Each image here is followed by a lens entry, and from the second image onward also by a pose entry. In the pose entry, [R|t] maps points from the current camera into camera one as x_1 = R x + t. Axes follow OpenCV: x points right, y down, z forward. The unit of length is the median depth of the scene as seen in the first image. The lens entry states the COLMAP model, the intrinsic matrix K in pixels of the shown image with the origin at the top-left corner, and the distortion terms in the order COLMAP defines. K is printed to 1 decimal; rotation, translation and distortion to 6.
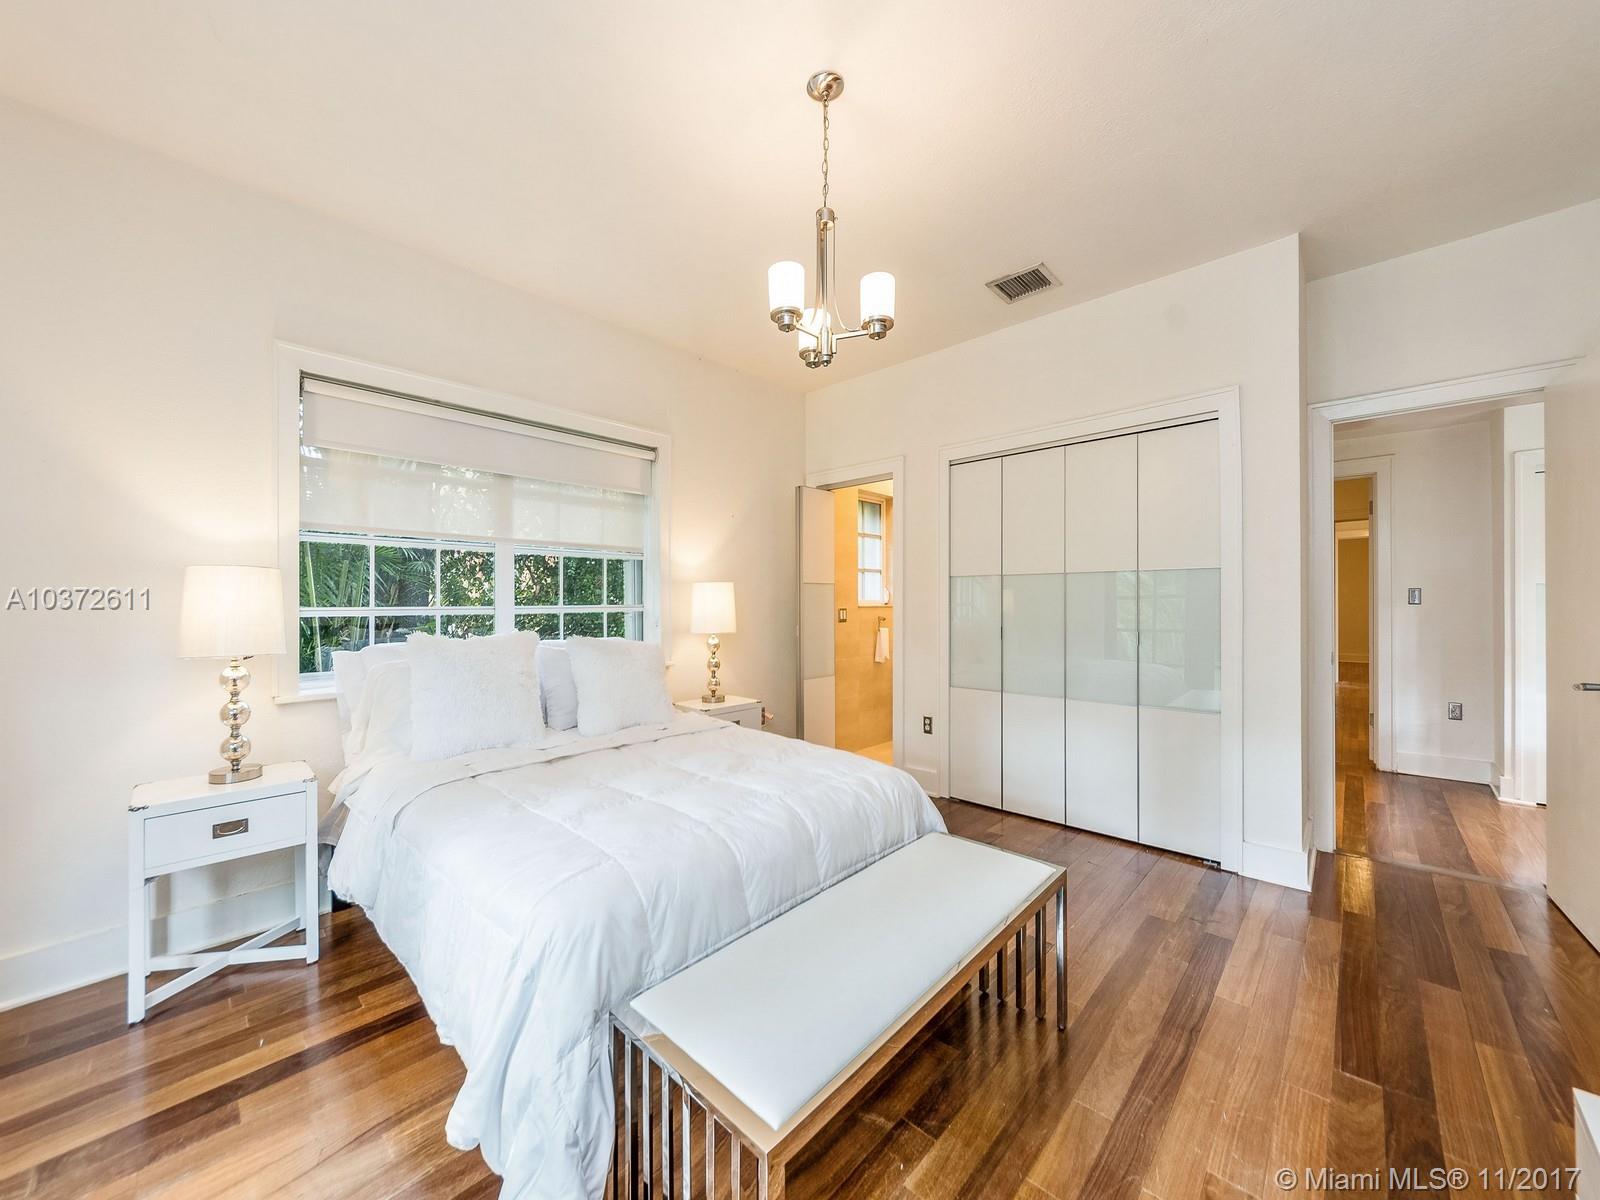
lens RADIAL K [[617.8, 0, 800.8], [0, 617.8, 601.0], [0, 0, 1]] dist [-0.000973, -0.000622]
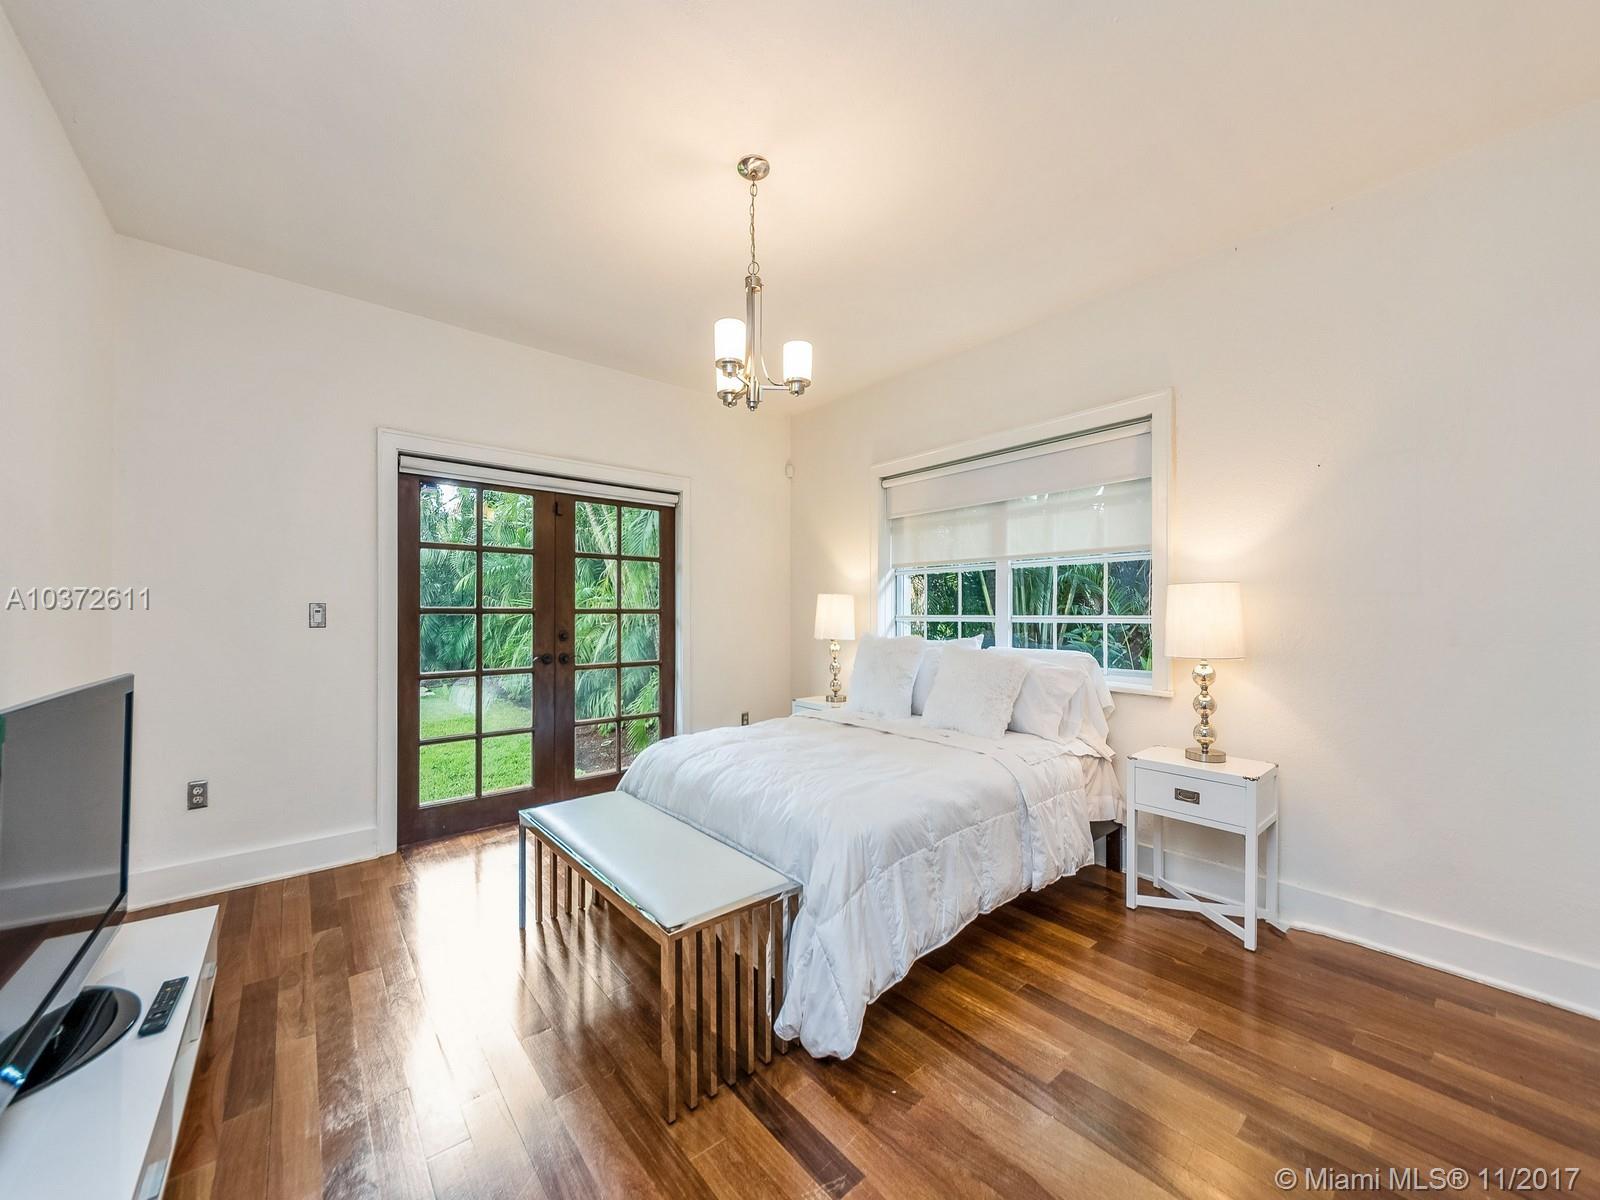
lens RADIAL K [[579.0, 0, 792.5], [0, 579.0, 608.0], [0, 0, 1]] dist [0.000097, 0.000016]
pose [[-0.127546, -0.006546, -0.991811, 0.543091], [0.002622, 0.999972, -0.006937, 0.001187], [0.991829, -0.003486, -0.127525, 0.633546]]
